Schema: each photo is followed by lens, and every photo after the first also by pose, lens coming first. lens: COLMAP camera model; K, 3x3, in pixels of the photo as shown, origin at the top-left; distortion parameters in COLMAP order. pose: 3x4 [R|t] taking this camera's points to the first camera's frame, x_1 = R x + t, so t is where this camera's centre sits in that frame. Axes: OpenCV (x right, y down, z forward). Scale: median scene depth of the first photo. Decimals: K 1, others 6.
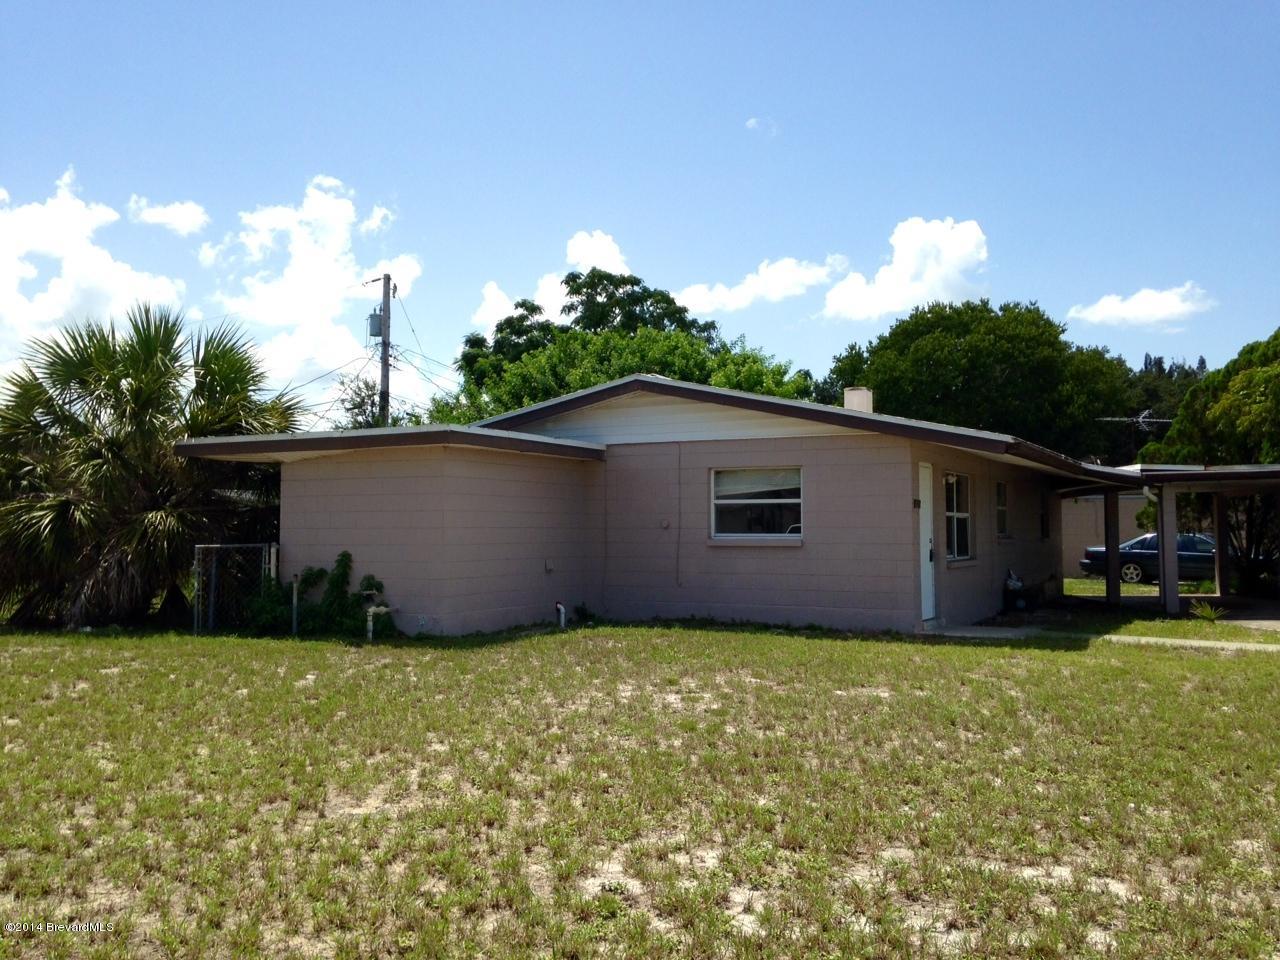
lens RADIAL K [[1117.6, 0, 640.0], [0, 1117.6, 480.0], [0, 0, 1]] dist [0.054063, -0.006239]
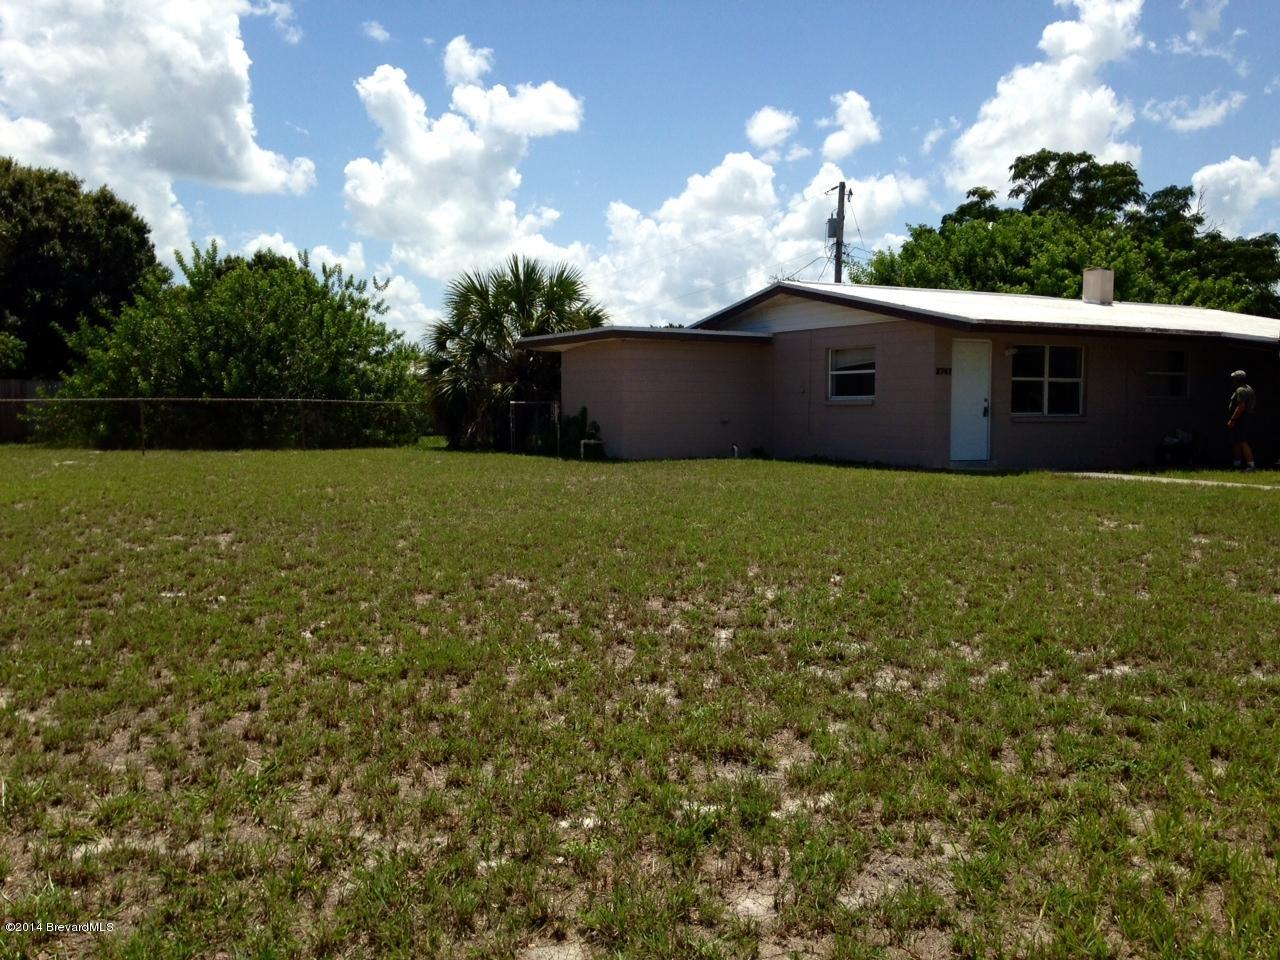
lens RADIAL K [[1117.6, 0, 640.0], [0, 1117.6, 480.0], [0, 0, 1]] dist [0.054063, -0.006239]
pose [[0.831642, 0.036879, -0.554086, 0.624429], [0.022849, 0.994675, 0.100499, 0.006917], [0.554841, -0.096239, 0.826371, -0.276832]]
